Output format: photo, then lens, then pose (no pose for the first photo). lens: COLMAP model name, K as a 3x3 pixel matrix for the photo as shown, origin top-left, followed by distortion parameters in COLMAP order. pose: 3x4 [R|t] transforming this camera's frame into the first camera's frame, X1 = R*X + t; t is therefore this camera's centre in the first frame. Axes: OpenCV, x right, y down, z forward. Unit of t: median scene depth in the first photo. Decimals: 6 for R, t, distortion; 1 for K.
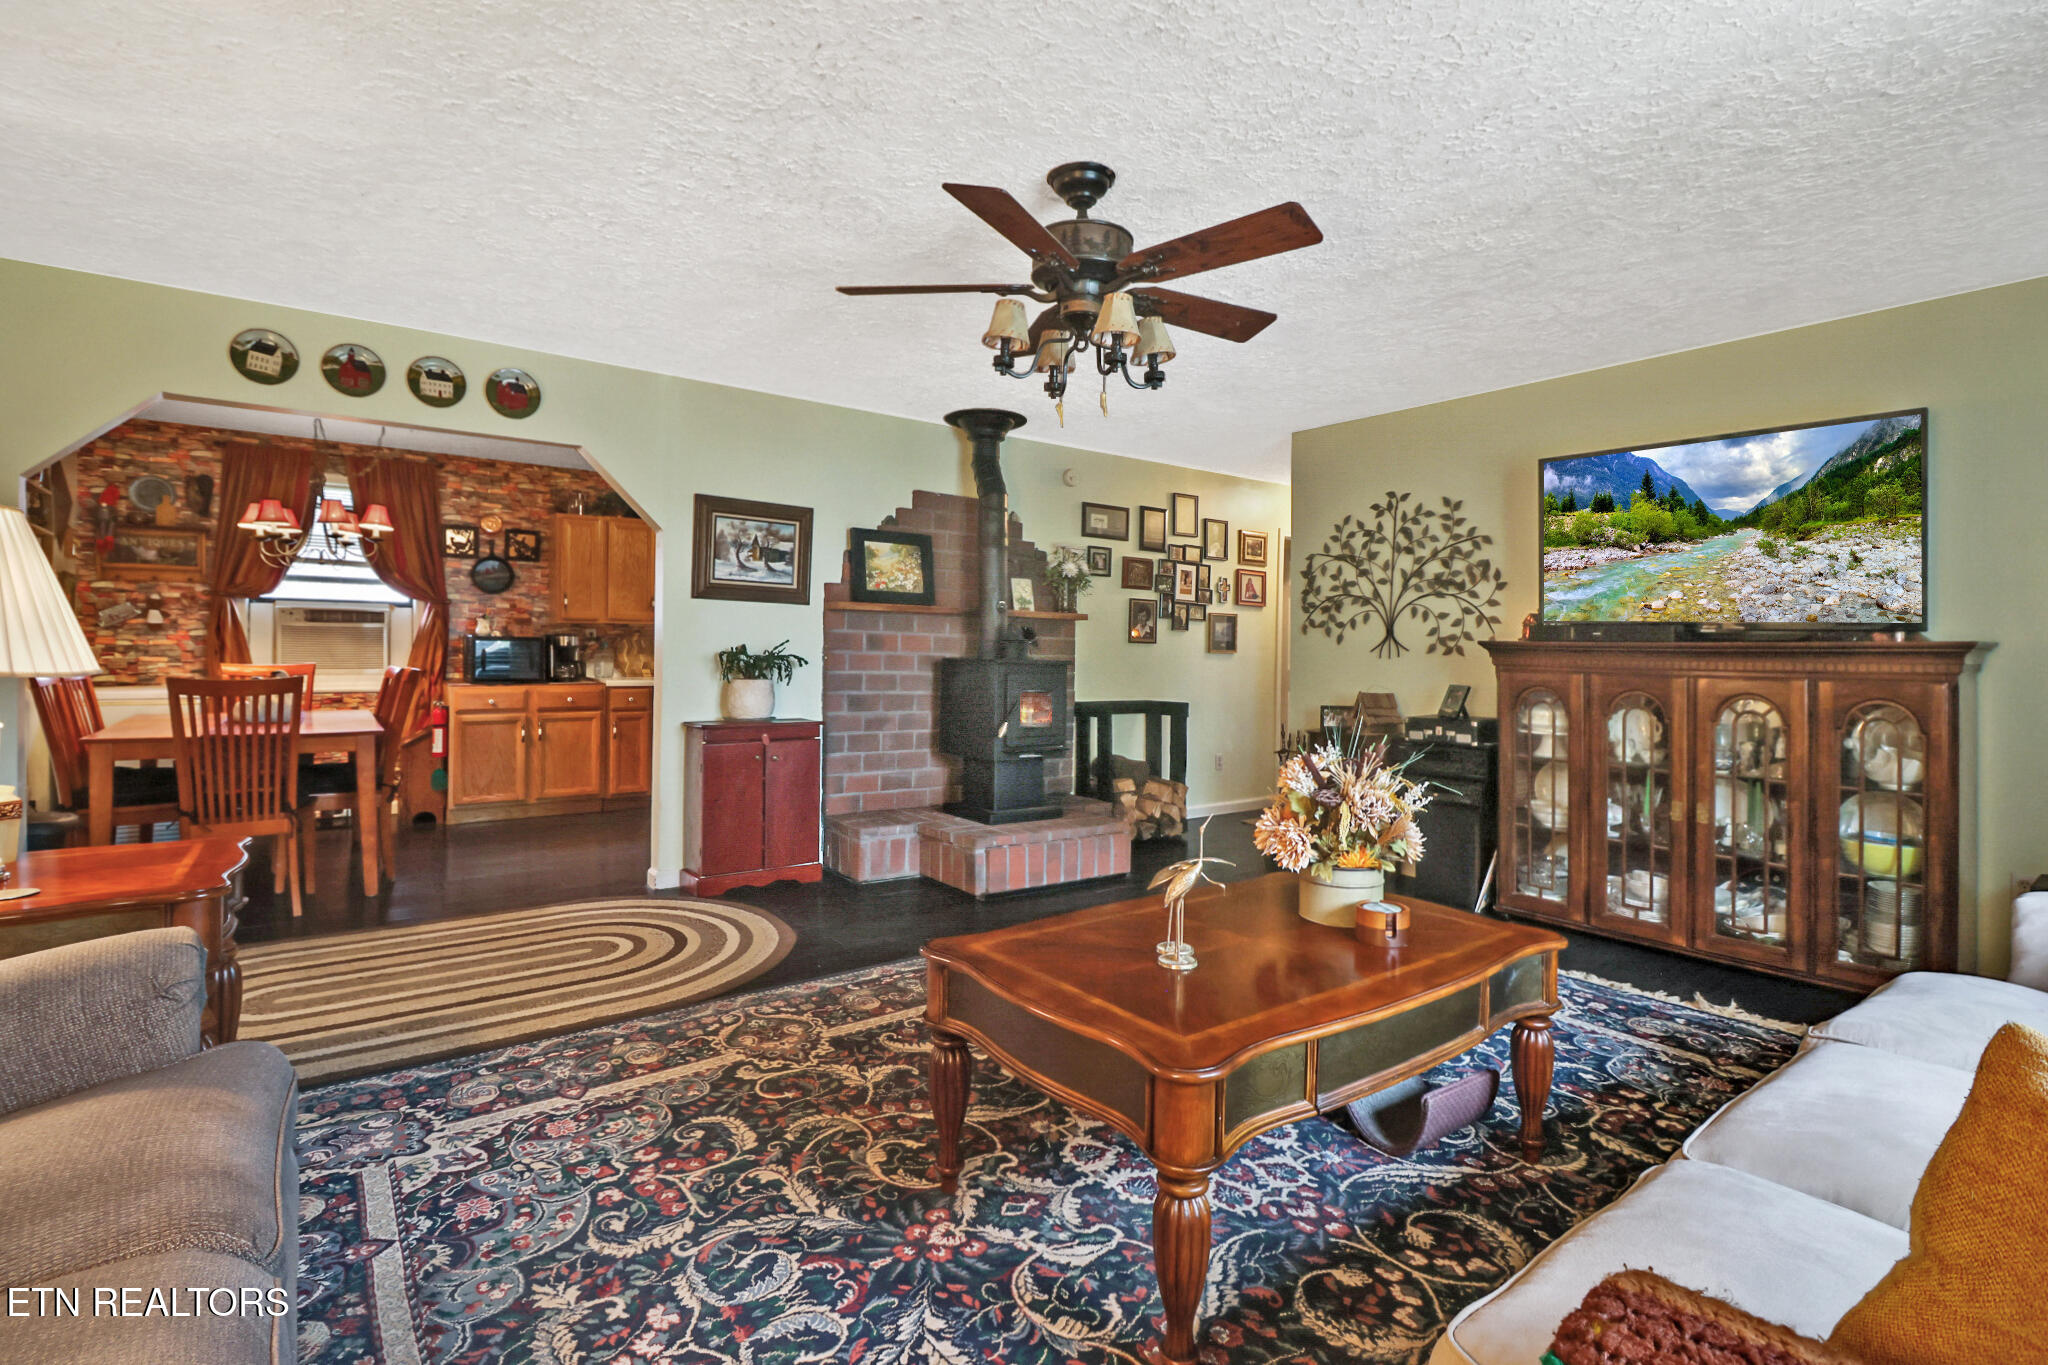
lens RADIAL K [[950.7, 0, 1026.7], [0, 950.7, 649.4], [0, 0, 1]] dist [0.004798, -0.015652]
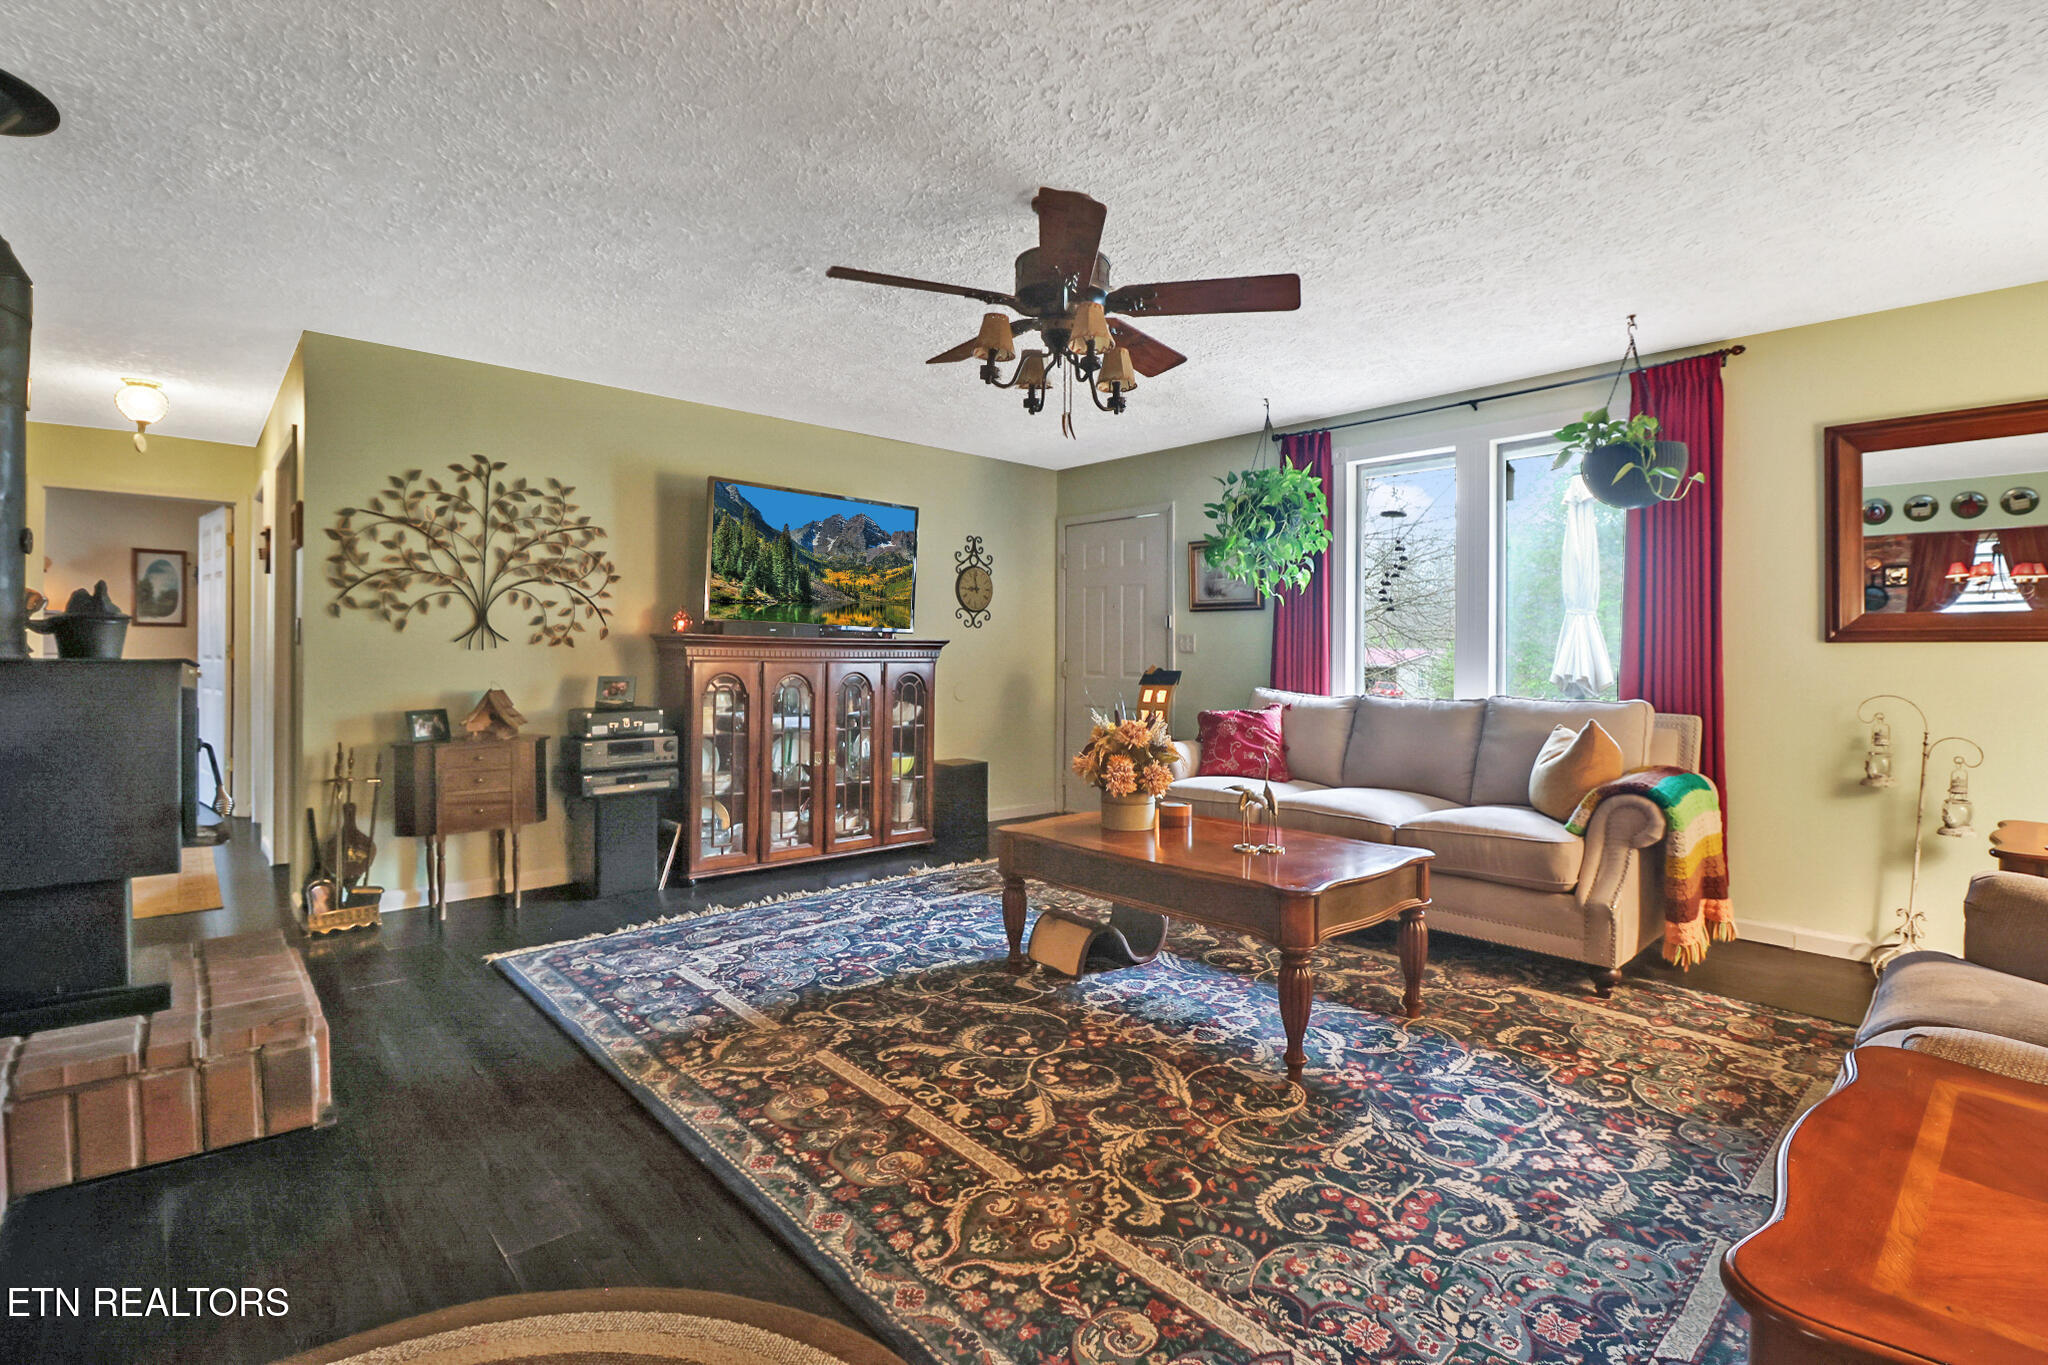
lens RADIAL K [[950.7, 0, 1026.7], [0, 950.7, 649.4], [0, 0, 1]] dist [0.004798, -0.015652]
pose [[-0.097069, -0.008436, 0.995242, -0.572261], [-0.012562, 0.999895, 0.007251, -0.003582], [-0.995198, -0.011798, -0.097164, 0.652784]]
